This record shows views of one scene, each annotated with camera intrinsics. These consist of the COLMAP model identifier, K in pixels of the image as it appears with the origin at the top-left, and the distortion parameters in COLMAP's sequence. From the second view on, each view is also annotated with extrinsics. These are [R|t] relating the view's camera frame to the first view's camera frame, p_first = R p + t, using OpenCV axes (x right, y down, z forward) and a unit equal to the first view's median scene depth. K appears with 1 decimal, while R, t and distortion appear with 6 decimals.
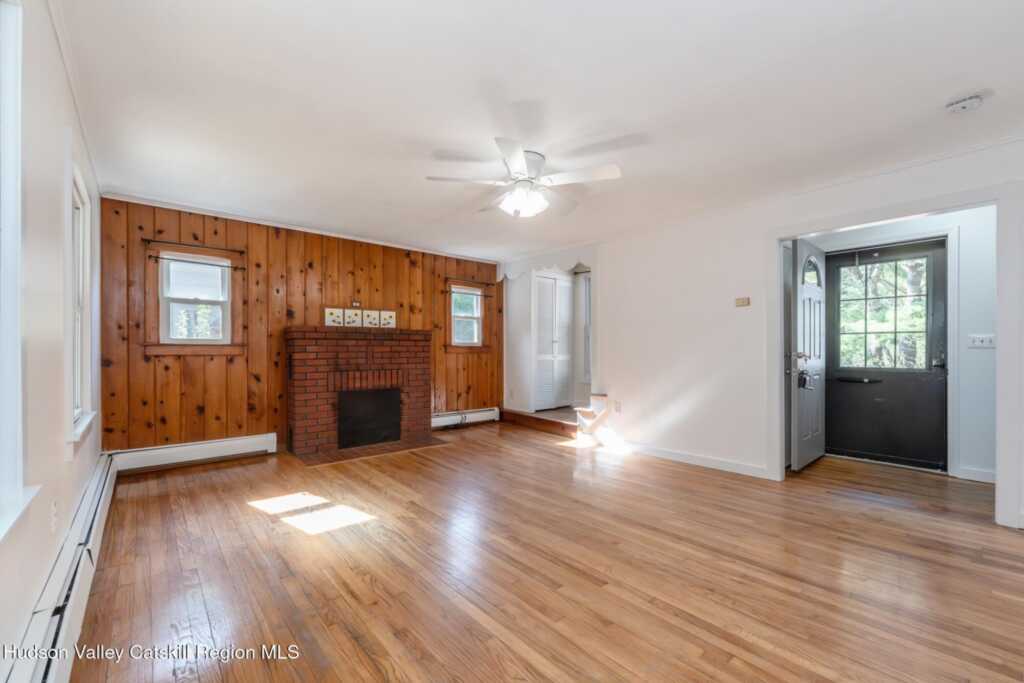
lens RADIAL K [[426.0, 0, 516.5], [0, 426.0, 355.1], [0, 0, 1]] dist [0.000062, -0.000149]
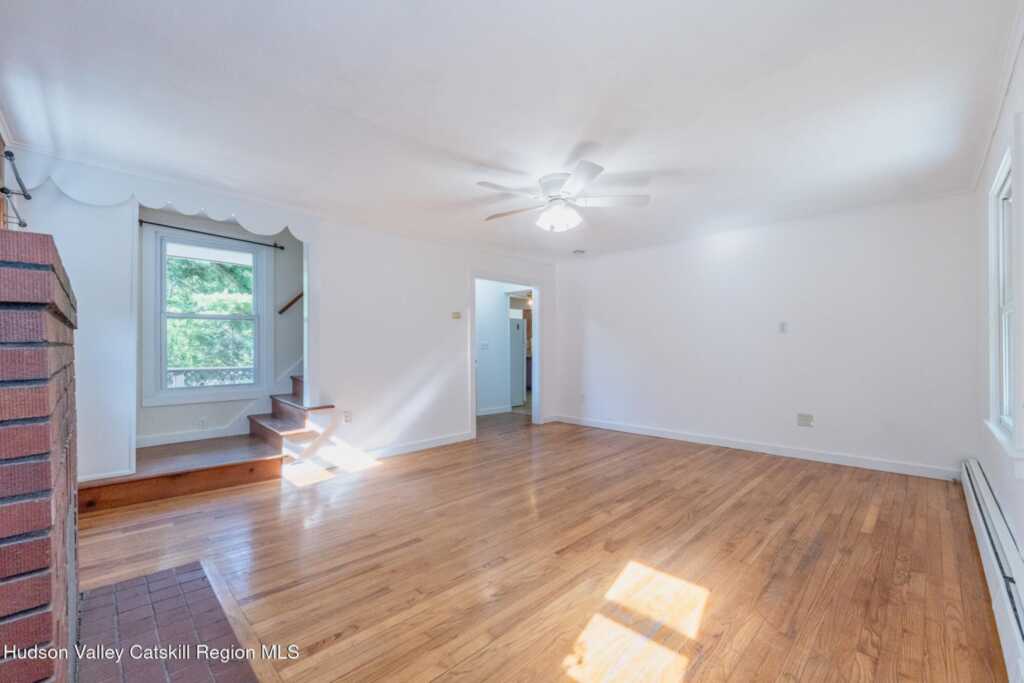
lens RADIAL K [[413.6, 0, 512.0], [0, 413.6, 341.5], [0, 0, 1]] dist [0.000242, 0.000066]
pose [[-0.061772, 0.014900, 0.997979, -0.661763], [0.011441, 0.999833, -0.014219, -0.017116], [-0.998025, 0.010540, -0.061933, 0.752632]]
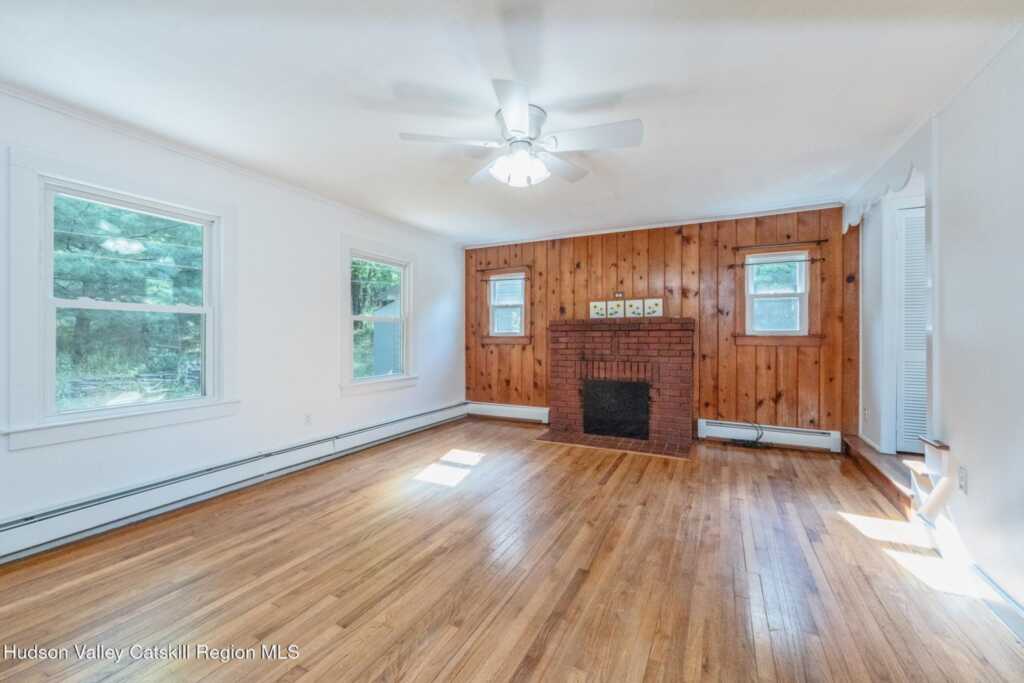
lens RADIAL K [[413.6, 0, 512.0], [0, 413.6, 341.5], [0, 0, 1]] dist [0.000242, 0.000066]
pose [[0.367894, 0.014026, -0.929762, 0.478347], [-0.007800, 0.999898, 0.011997, -0.021382], [0.929835, 0.002838, 0.367966, 0.438259]]
